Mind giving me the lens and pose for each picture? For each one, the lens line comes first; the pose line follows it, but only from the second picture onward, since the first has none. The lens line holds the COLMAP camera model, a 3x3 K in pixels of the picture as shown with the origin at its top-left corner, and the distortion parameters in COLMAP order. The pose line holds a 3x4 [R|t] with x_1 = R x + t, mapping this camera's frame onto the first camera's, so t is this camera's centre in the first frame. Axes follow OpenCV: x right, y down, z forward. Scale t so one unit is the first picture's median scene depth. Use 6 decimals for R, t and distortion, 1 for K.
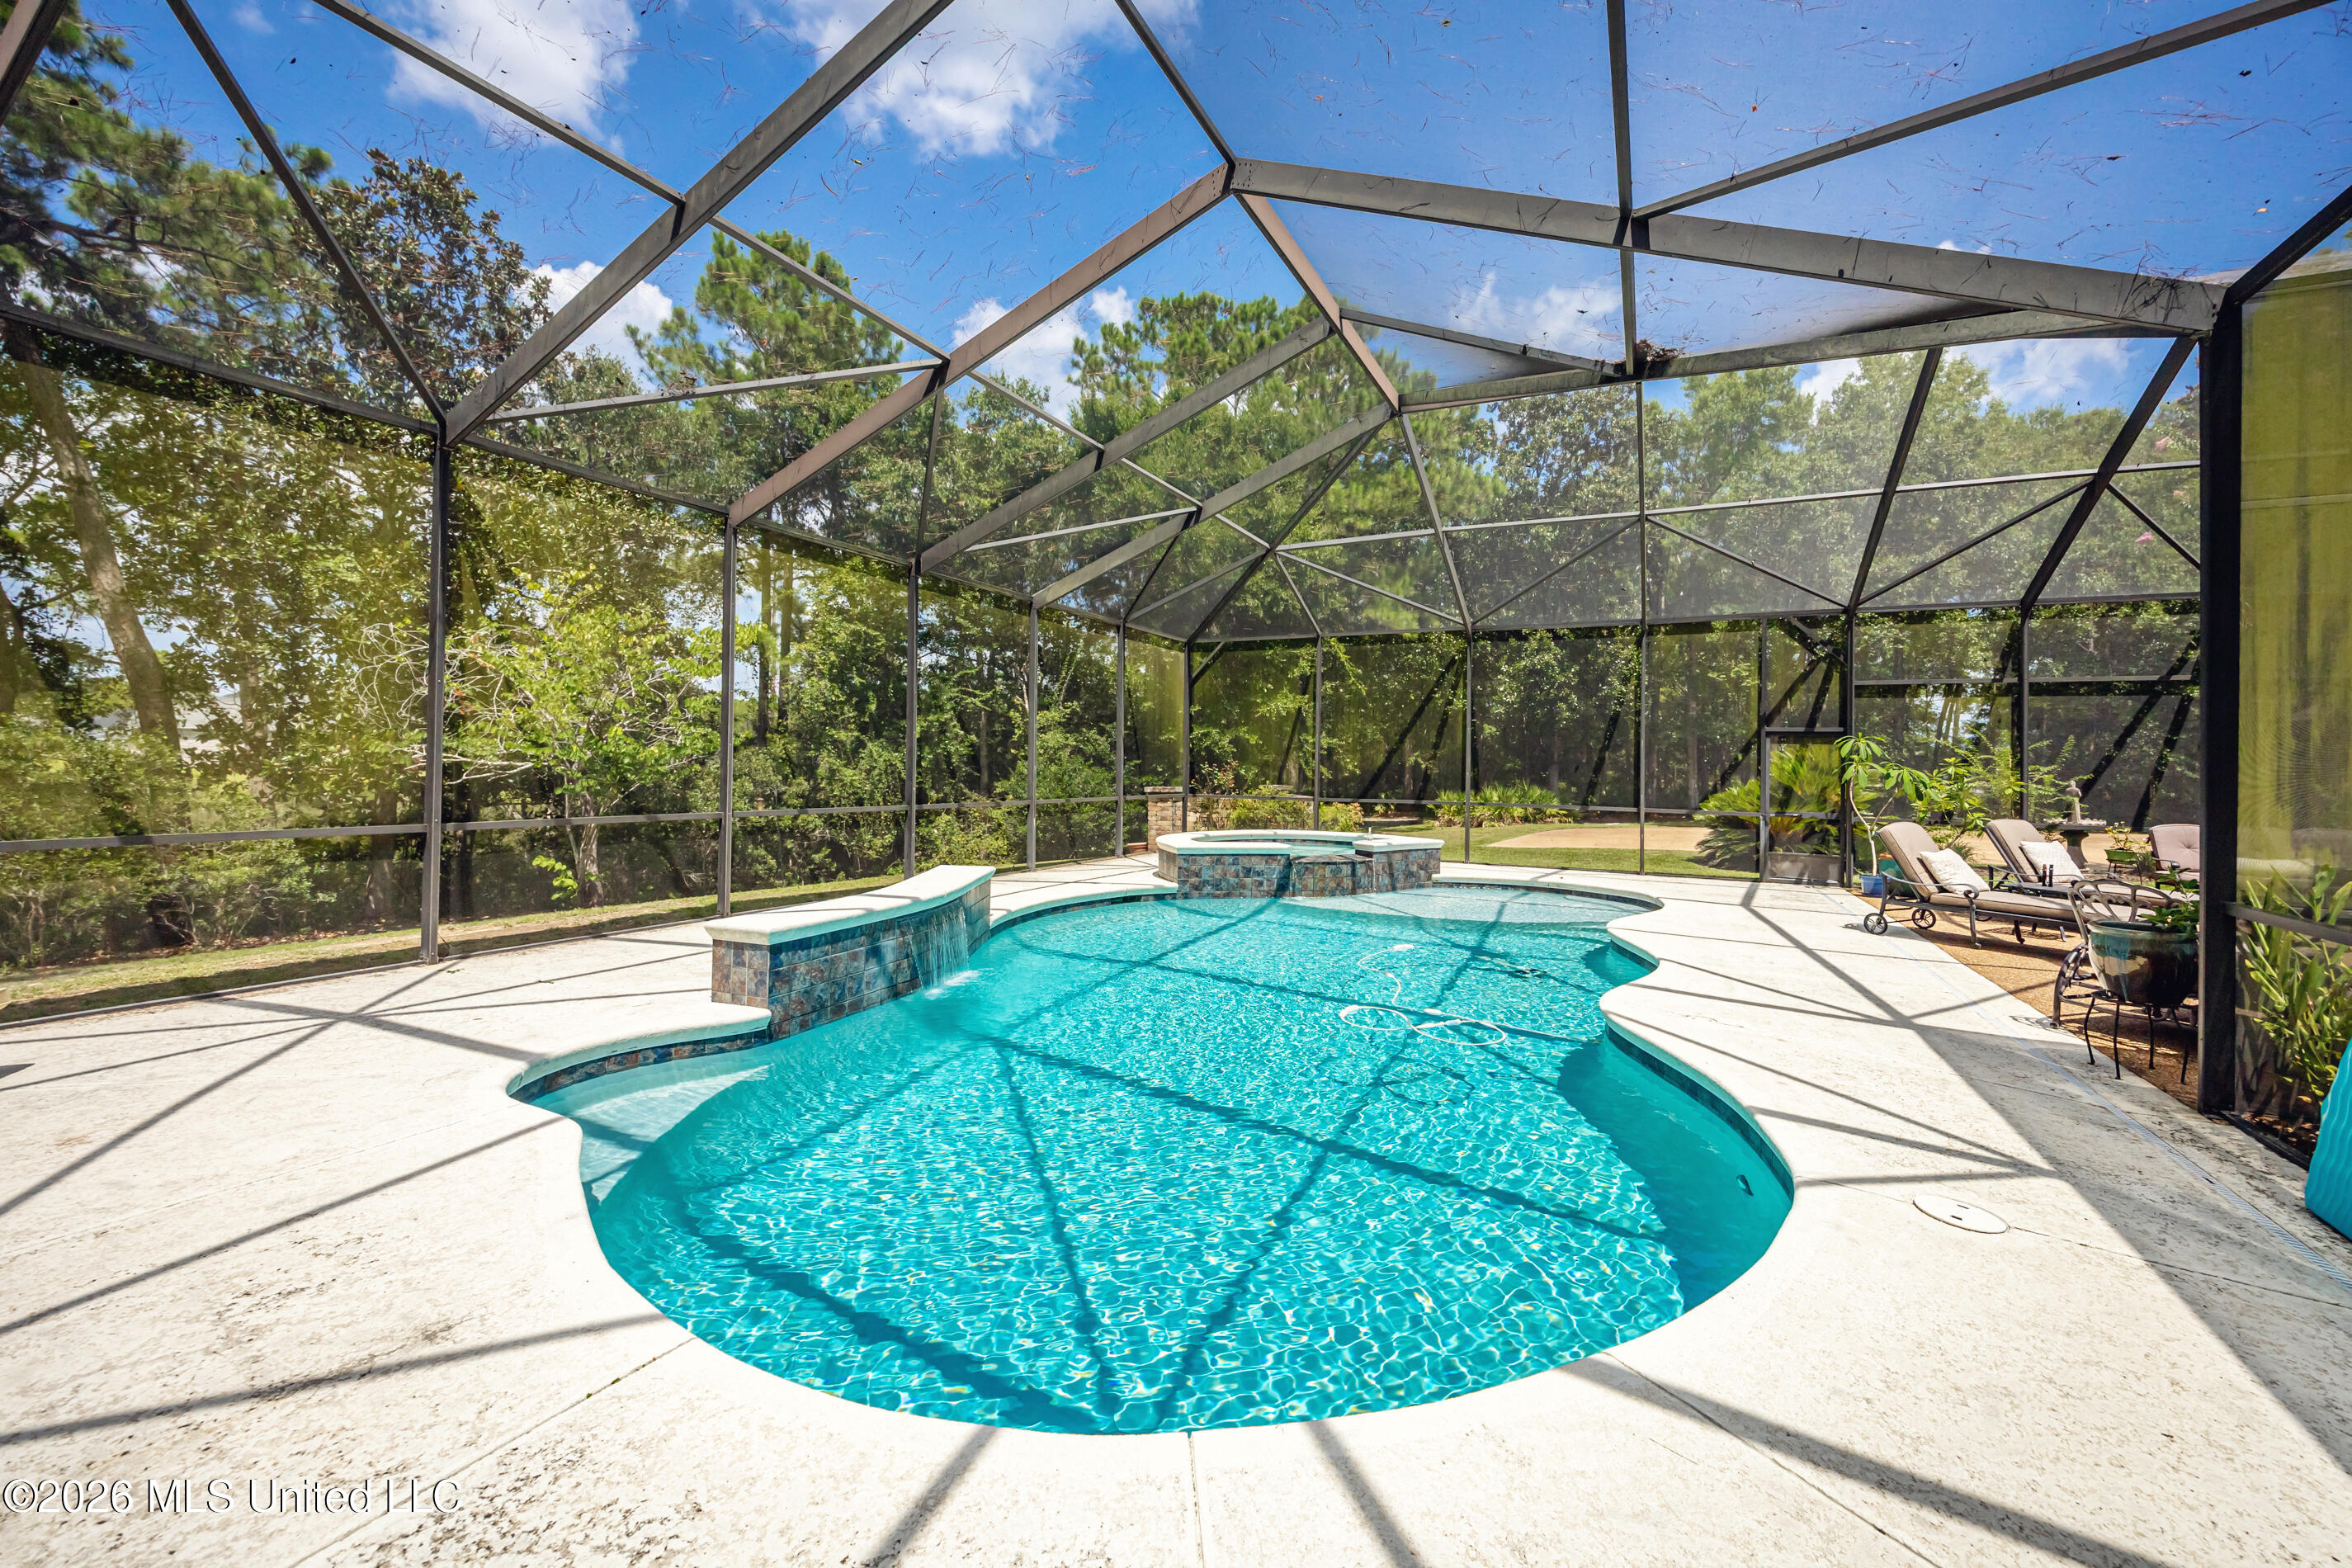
lens RADIAL K [[937.2, 0, 1177.2], [0, 937.2, 761.4], [0, 0, 1]] dist [-0.001906, 0.000091]
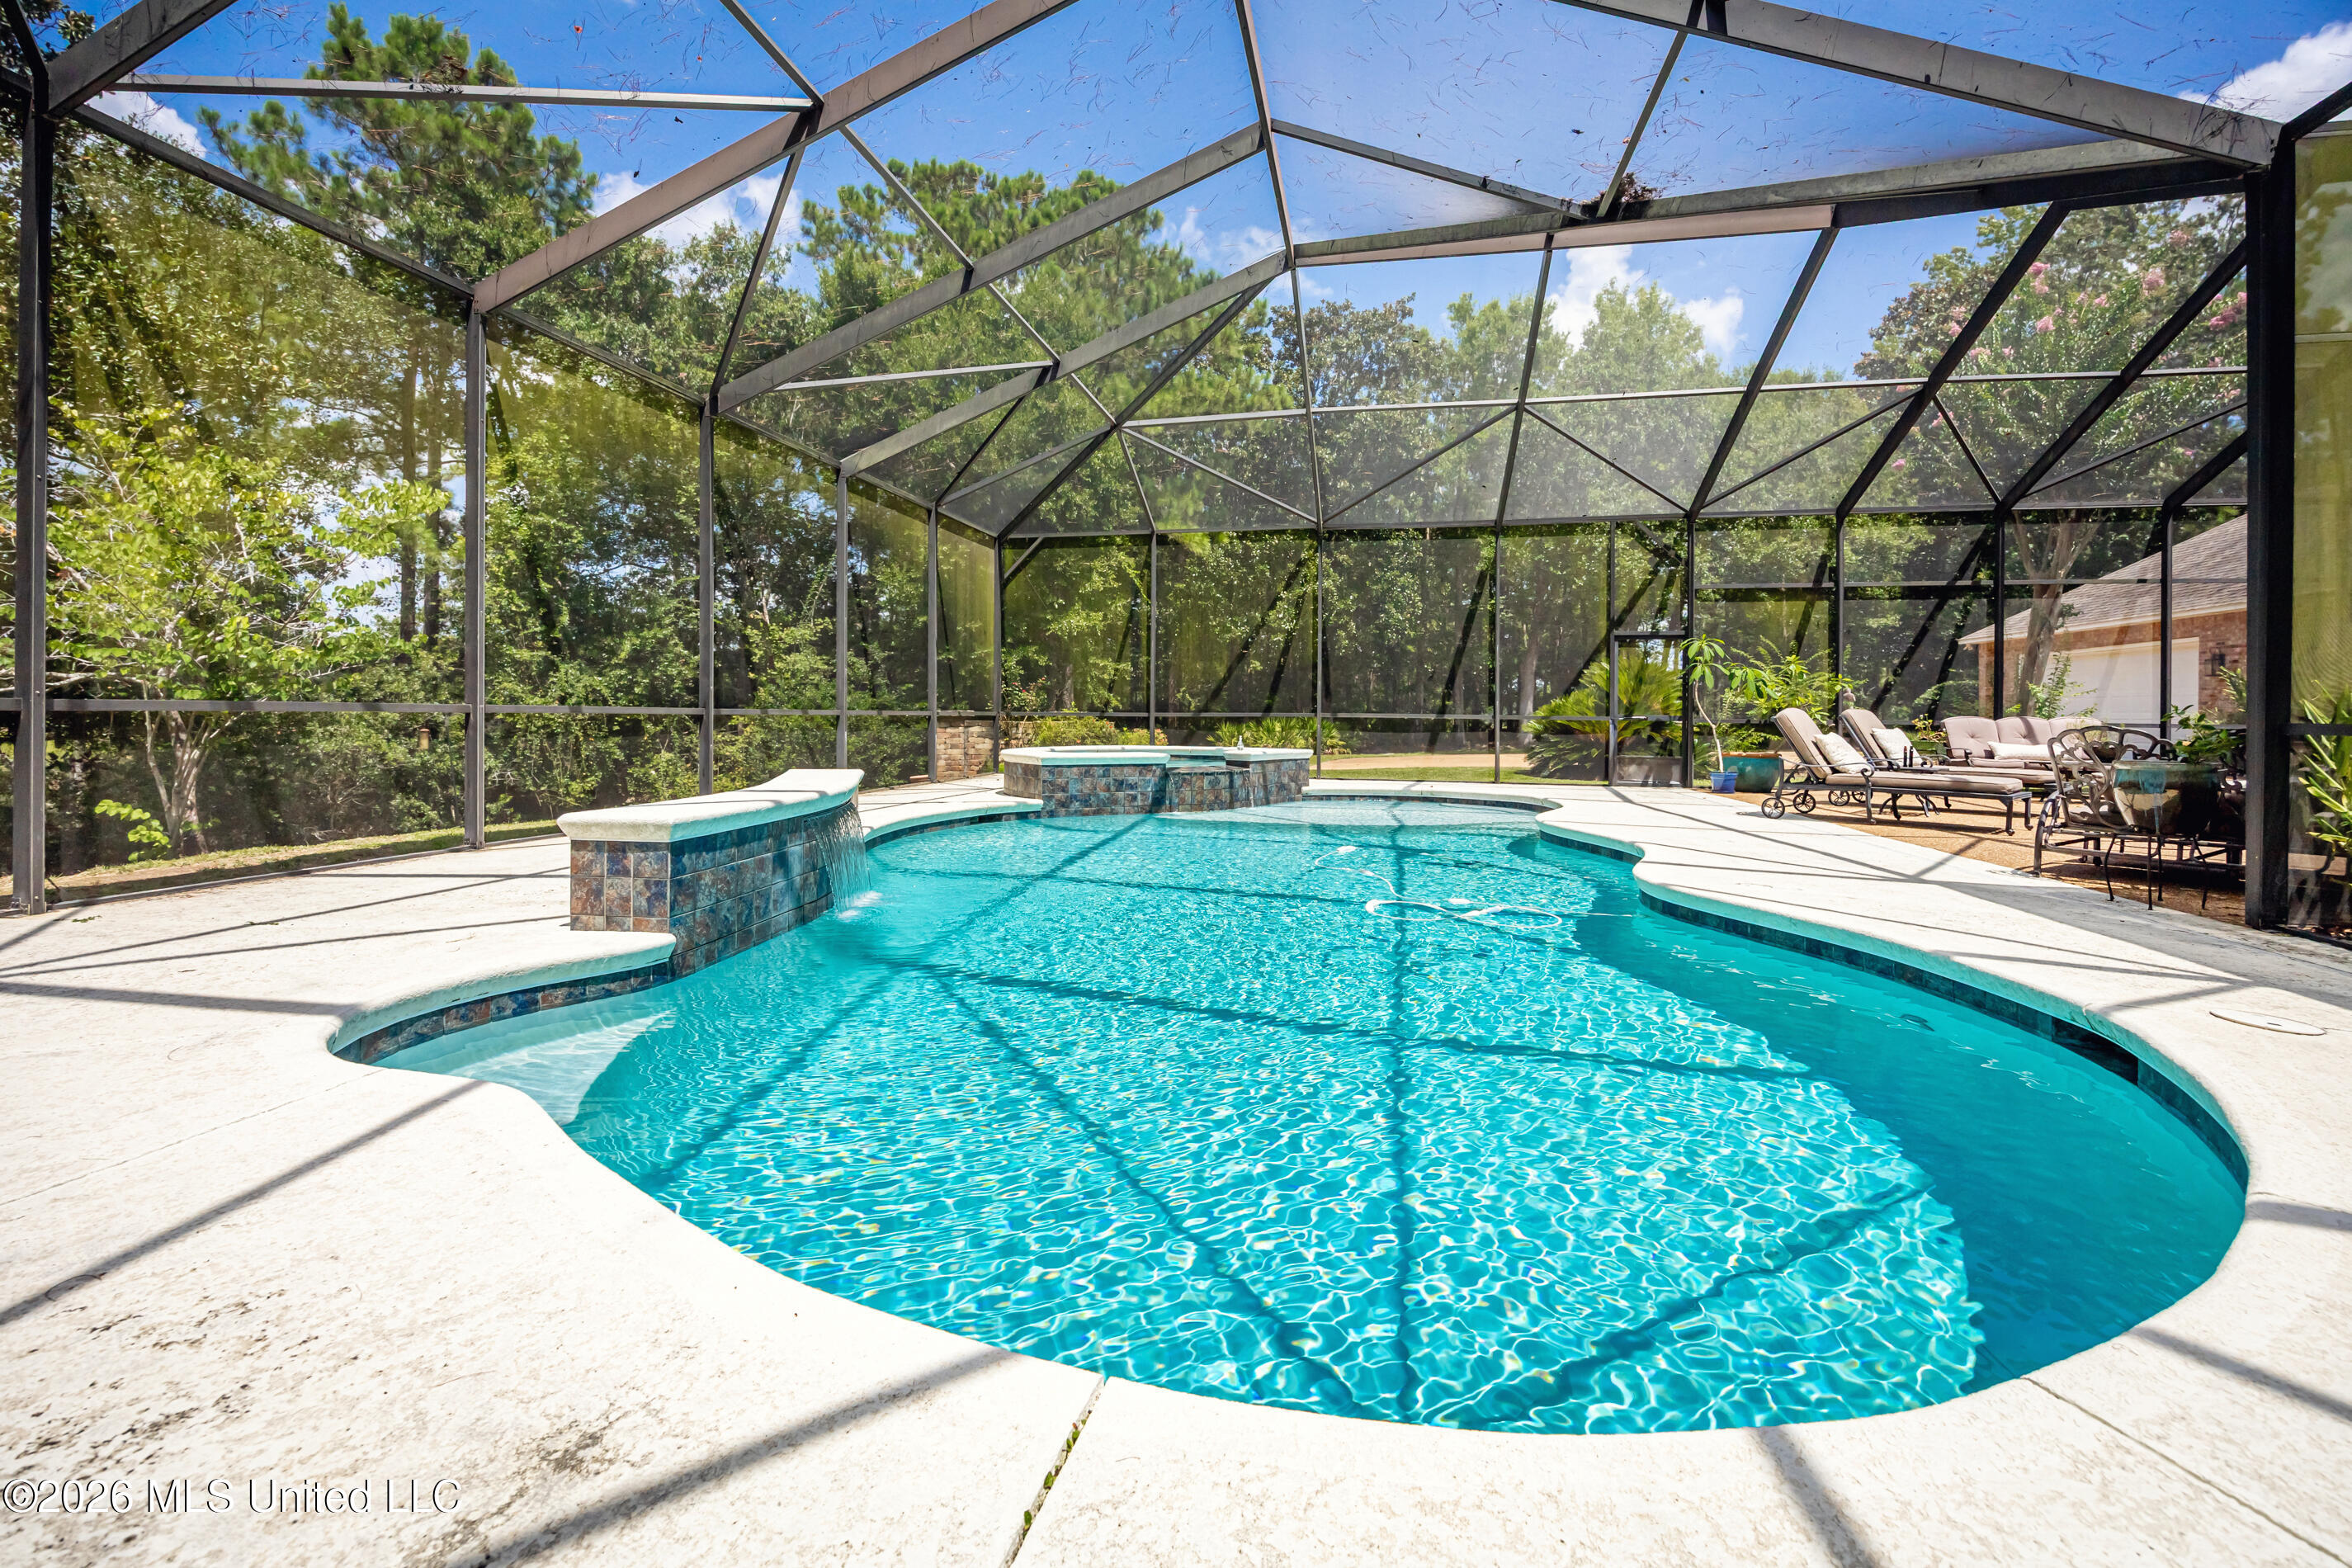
lens RADIAL K [[1012.7, 0, 1154.6], [0, 1012.7, 726.0], [0, 0, 1]] dist [-0.011517, 0.000555]
pose [[0.969934, -0.009606, 0.243179, -0.113259], [0.004241, 0.999736, 0.022575, 0.039578], [-0.243332, -0.020865, 0.969719, 0.076363]]
